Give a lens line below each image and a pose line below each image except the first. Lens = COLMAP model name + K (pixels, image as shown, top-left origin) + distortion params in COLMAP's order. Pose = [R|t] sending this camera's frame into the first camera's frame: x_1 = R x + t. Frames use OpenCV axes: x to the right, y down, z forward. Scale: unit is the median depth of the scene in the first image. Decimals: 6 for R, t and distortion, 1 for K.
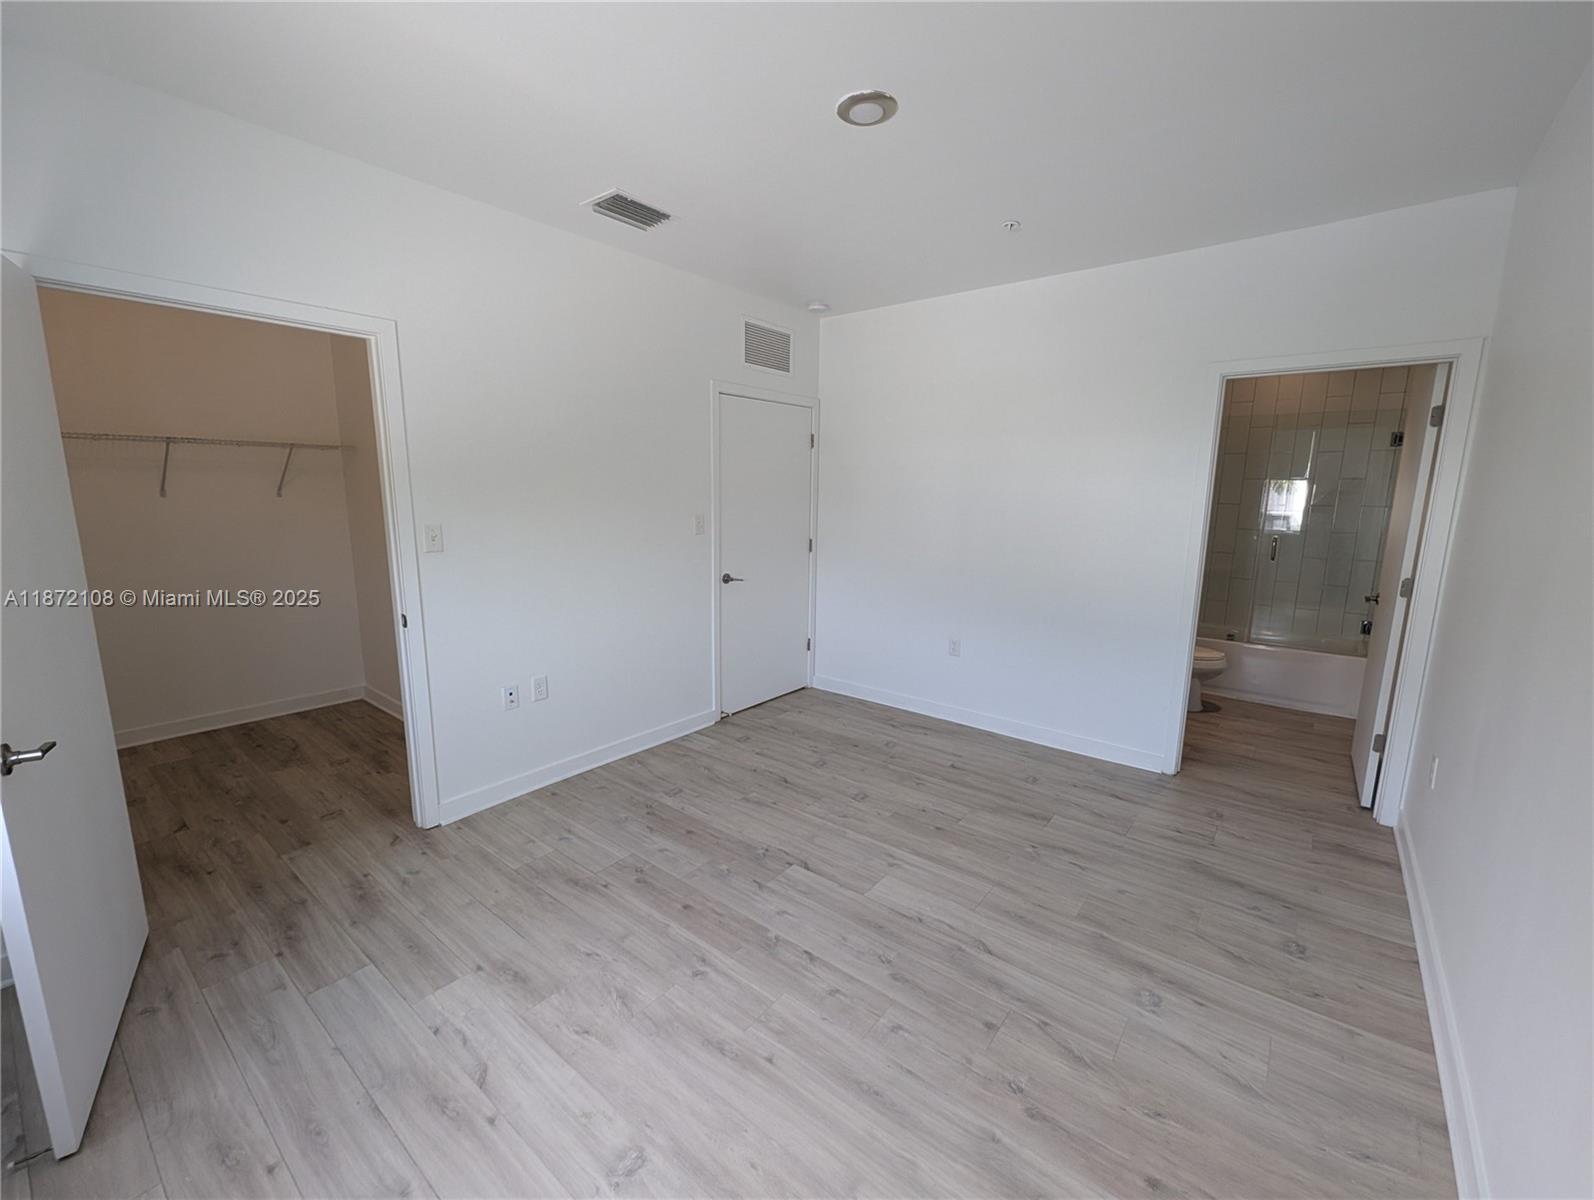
lens RADIAL K [[655.1, 0, 801.4], [0, 655.1, 600.5], [0, 0, 1]] dist [0.002805, -0.003297]
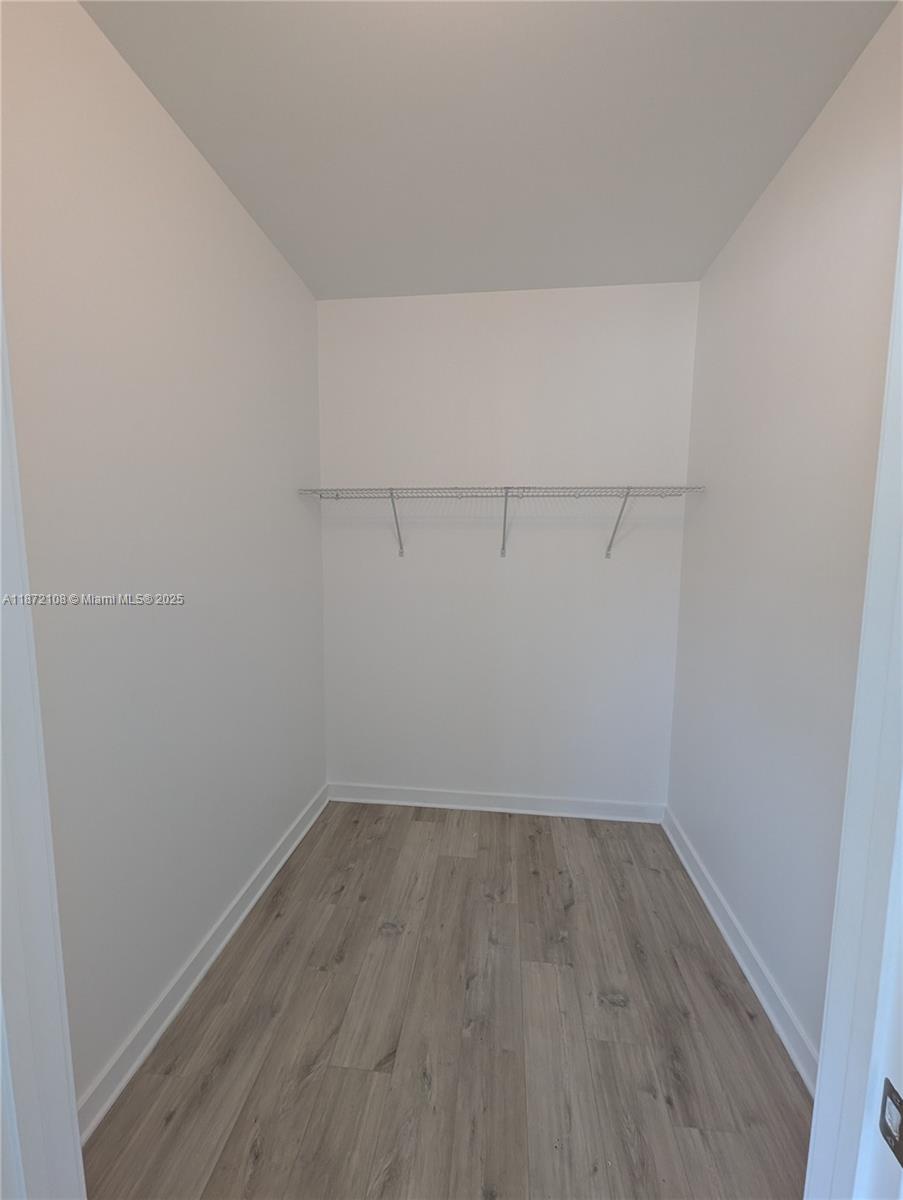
lens RADIAL K [[493.2, 0, 453.1], [0, 493.2, 602.9], [0, 0, 1]] dist [0.002805, -0.003297]
pose [[0.532108, 0.082936, -0.842605, -0.413143], [-0.143920, 0.989568, 0.006516, -0.086796], [0.834355, 0.117800, 0.538493, 0.566112]]
